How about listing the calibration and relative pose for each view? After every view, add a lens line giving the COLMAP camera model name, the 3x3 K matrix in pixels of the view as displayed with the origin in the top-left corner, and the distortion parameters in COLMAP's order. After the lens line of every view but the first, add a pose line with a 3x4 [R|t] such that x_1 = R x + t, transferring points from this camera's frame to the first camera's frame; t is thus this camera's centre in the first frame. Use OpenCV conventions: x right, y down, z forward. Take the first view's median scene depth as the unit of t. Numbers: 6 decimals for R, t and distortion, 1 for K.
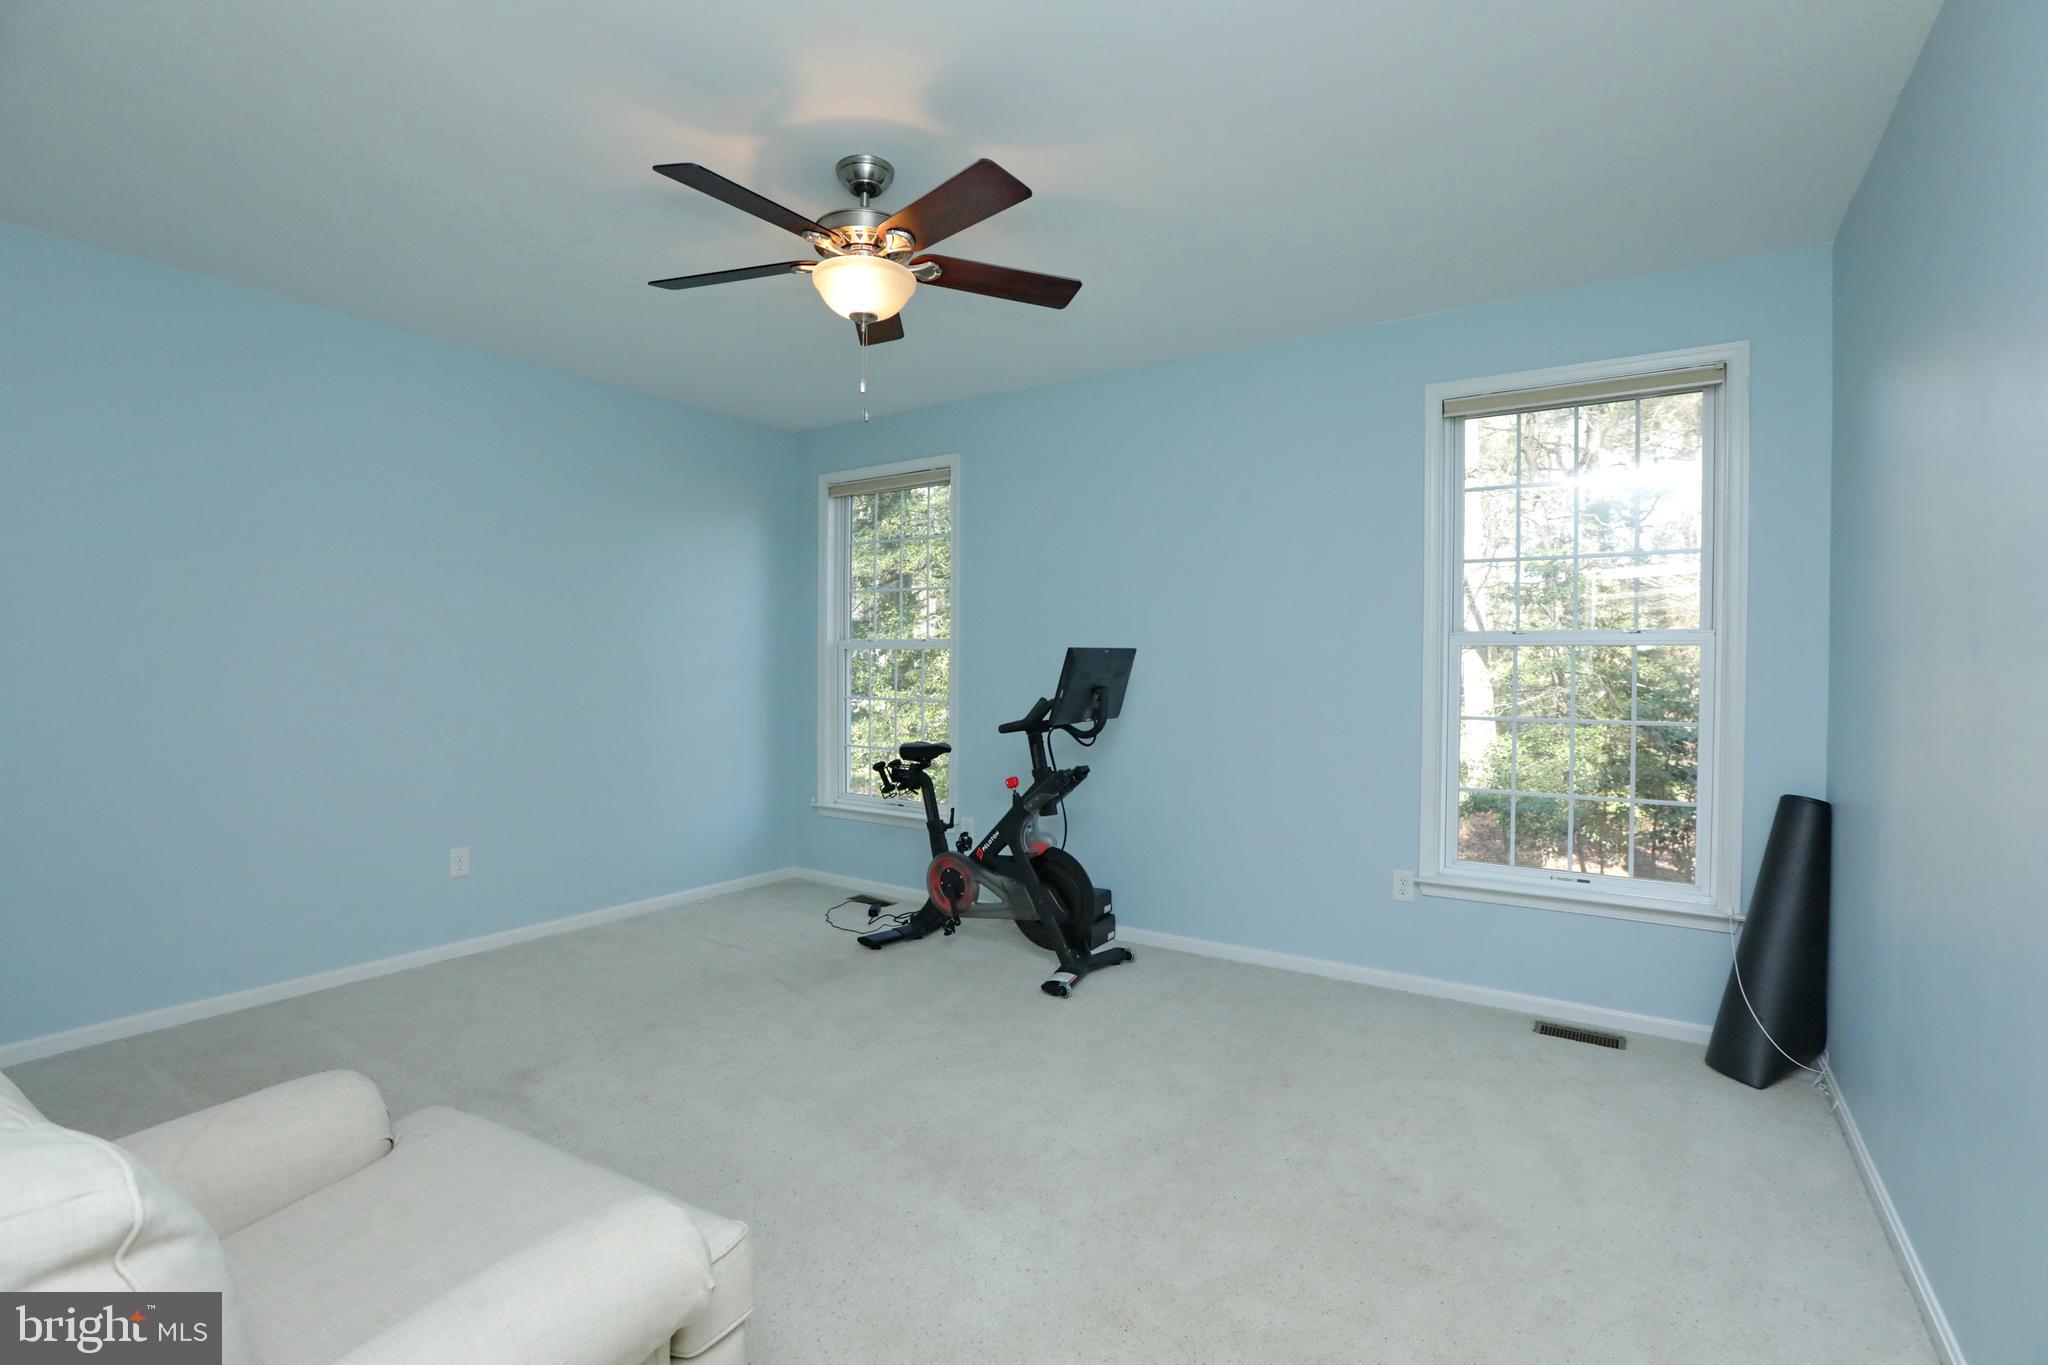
lens RADIAL K [[913.4, 0, 1024.0], [0, 913.4, 682.5], [0, 0, 1]] dist [-0.059298, -0.000138]
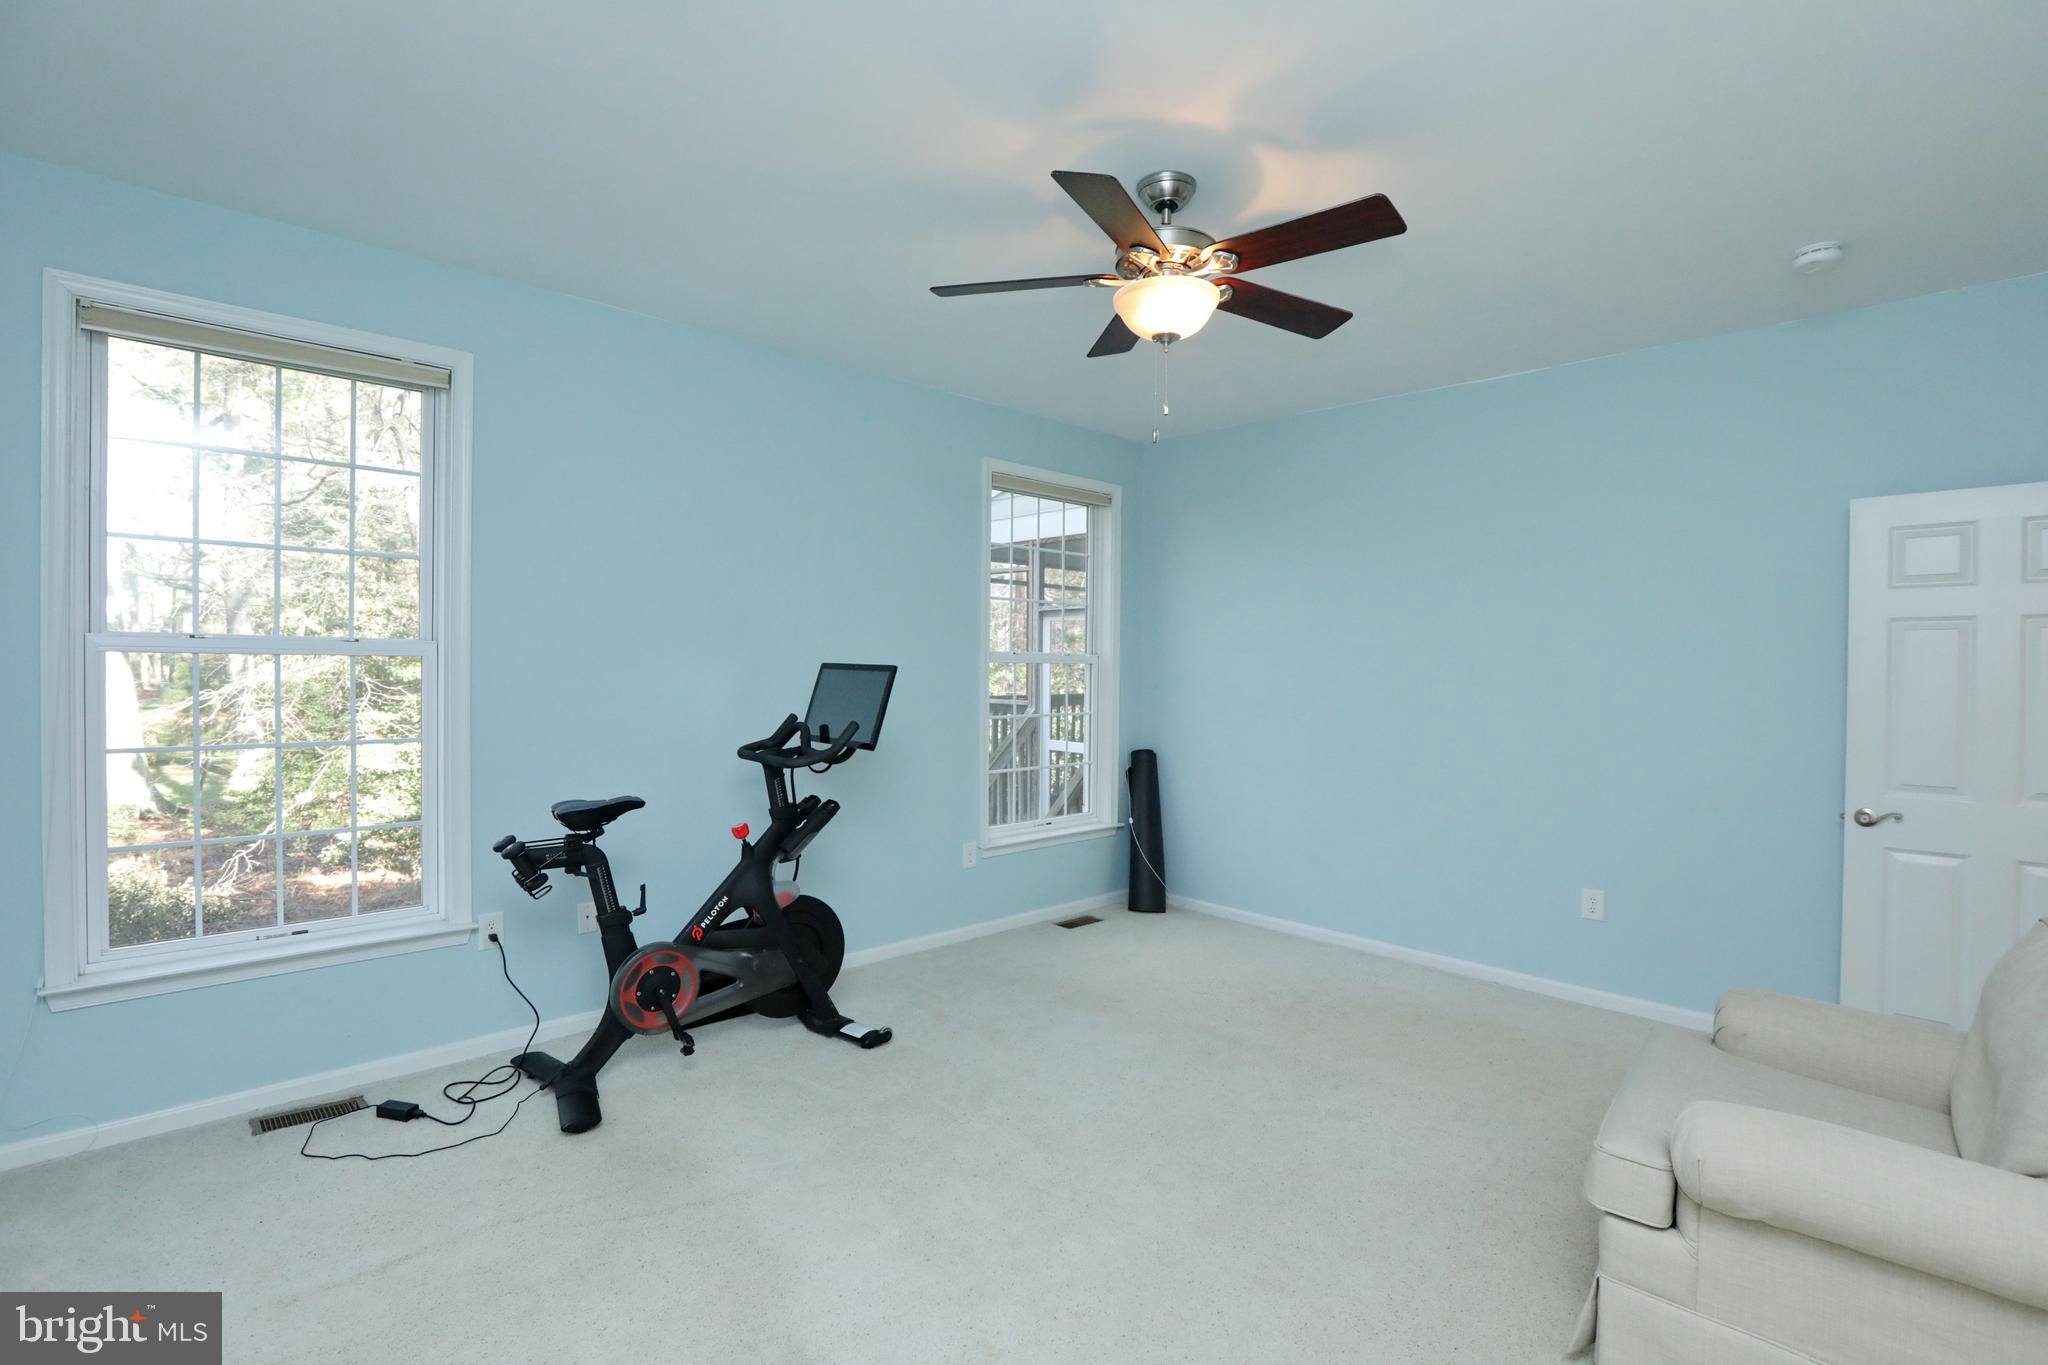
lens RADIAL K [[969.6, 0, 1024.0], [0, 969.6, 682.5], [0, 0, 1]] dist [-0.000406, 0.000136]
pose [[0.223862, -0.014909, 0.974507, -0.781946], [0.017324, 0.999786, 0.011316, -0.024391], [-0.974467, 0.014349, 0.224072, 0.569089]]
